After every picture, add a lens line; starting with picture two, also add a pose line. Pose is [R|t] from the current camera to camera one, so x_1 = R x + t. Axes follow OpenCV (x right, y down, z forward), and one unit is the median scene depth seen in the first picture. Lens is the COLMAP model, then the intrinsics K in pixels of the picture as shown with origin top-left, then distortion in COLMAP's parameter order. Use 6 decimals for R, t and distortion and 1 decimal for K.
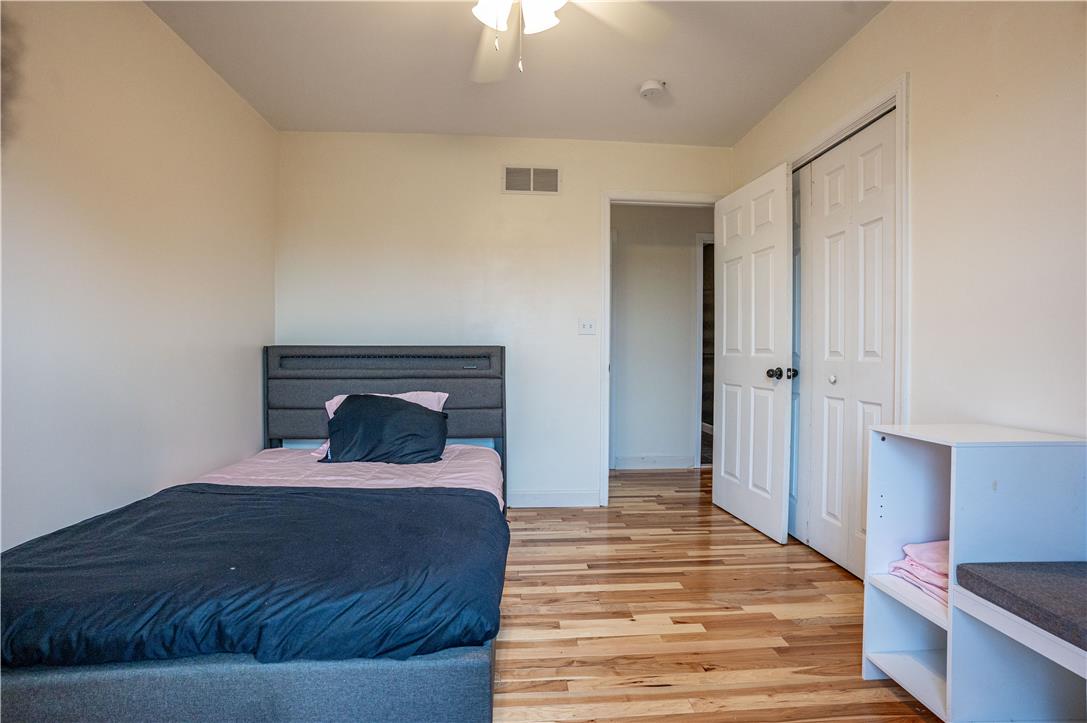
lens RADIAL K [[496.6, 0, 543.4], [0, 496.6, 359.1], [0, 0, 1]] dist [-0.085320, 0.044588]
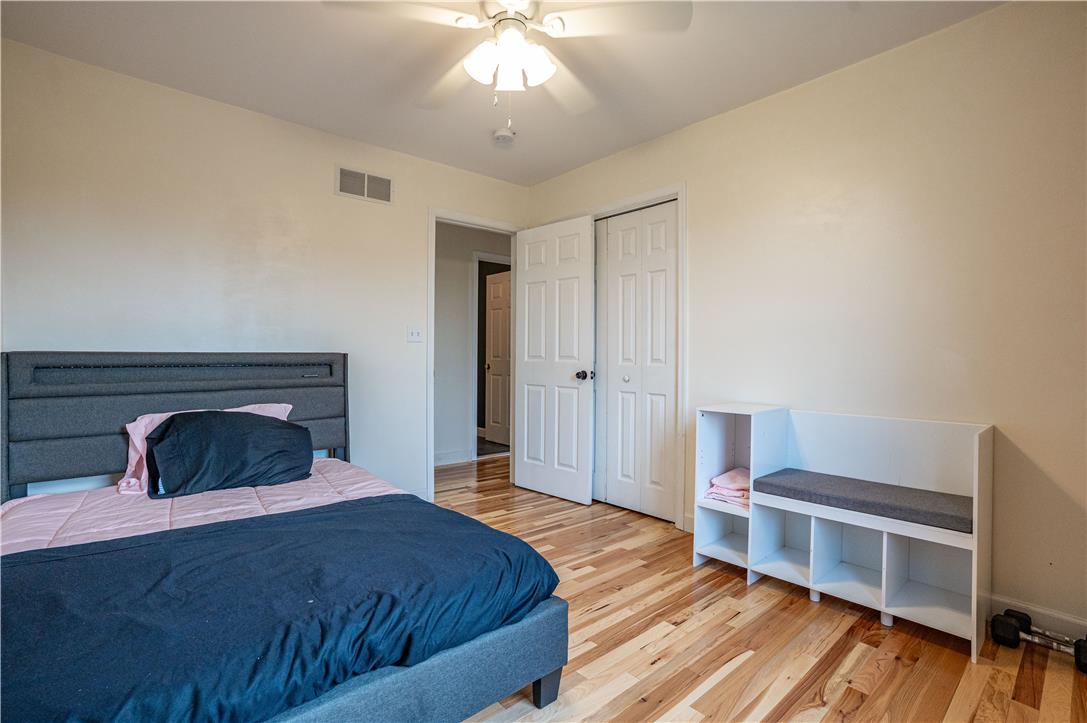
lens RADIAL K [[496.6, 0, 543.4], [0, 496.6, 359.1], [0, 0, 1]] dist [-0.085320, 0.044588]
pose [[0.805909, -0.004105, 0.592025, -0.387328], [0.006153, 0.999980, -0.001443, -0.012314], [-0.592007, 0.004805, 0.805918, -0.007942]]
